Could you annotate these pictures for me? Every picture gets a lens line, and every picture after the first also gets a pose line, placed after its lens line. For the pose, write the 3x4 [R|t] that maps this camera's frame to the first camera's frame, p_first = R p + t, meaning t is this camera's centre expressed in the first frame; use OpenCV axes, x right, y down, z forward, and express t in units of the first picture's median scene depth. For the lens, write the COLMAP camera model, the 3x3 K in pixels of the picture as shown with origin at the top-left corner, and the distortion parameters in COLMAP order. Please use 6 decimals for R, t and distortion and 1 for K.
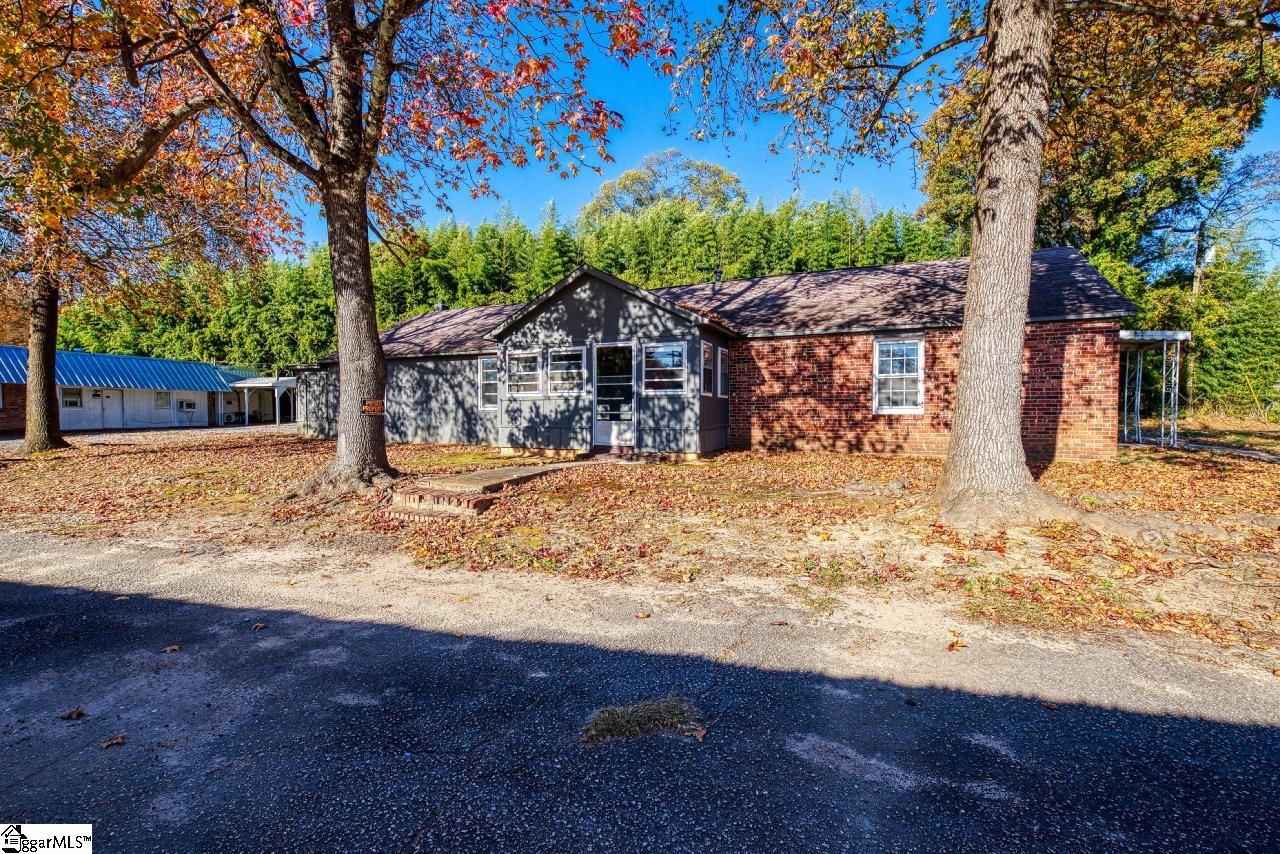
lens RADIAL K [[554.8, 0, 647.7], [0, 554.8, 421.9], [0, 0, 1]] dist [0.000492, -0.001769]
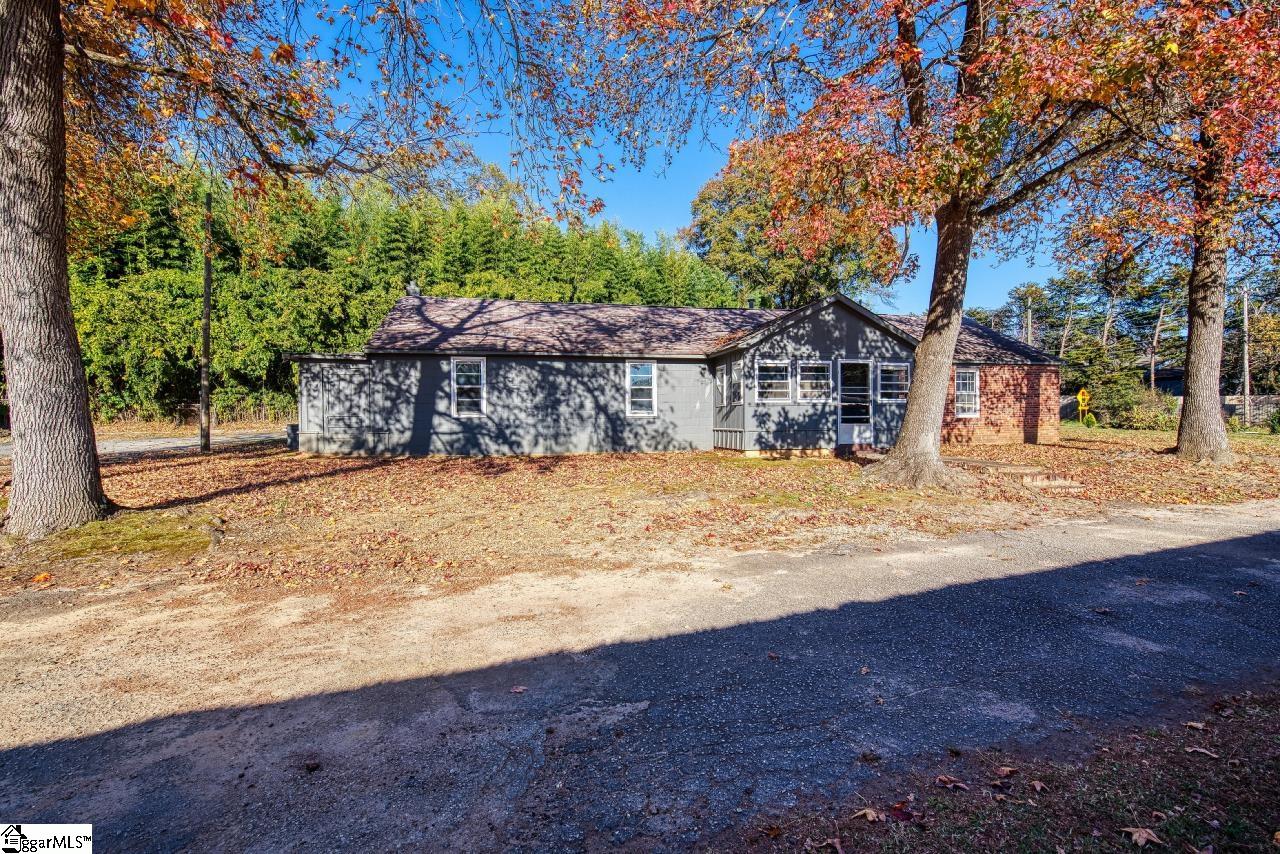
lens RADIAL K [[554.8, 0, 648.8], [0, 554.8, 428.8], [0, 0, 1]] dist [0.000492, -0.001769]
pose [[0.797491, -0.012695, 0.603197, -1.080750], [0.017408, 0.999847, -0.001972, 0.004903], [-0.603080, 0.012073, 0.797589, 0.273938]]
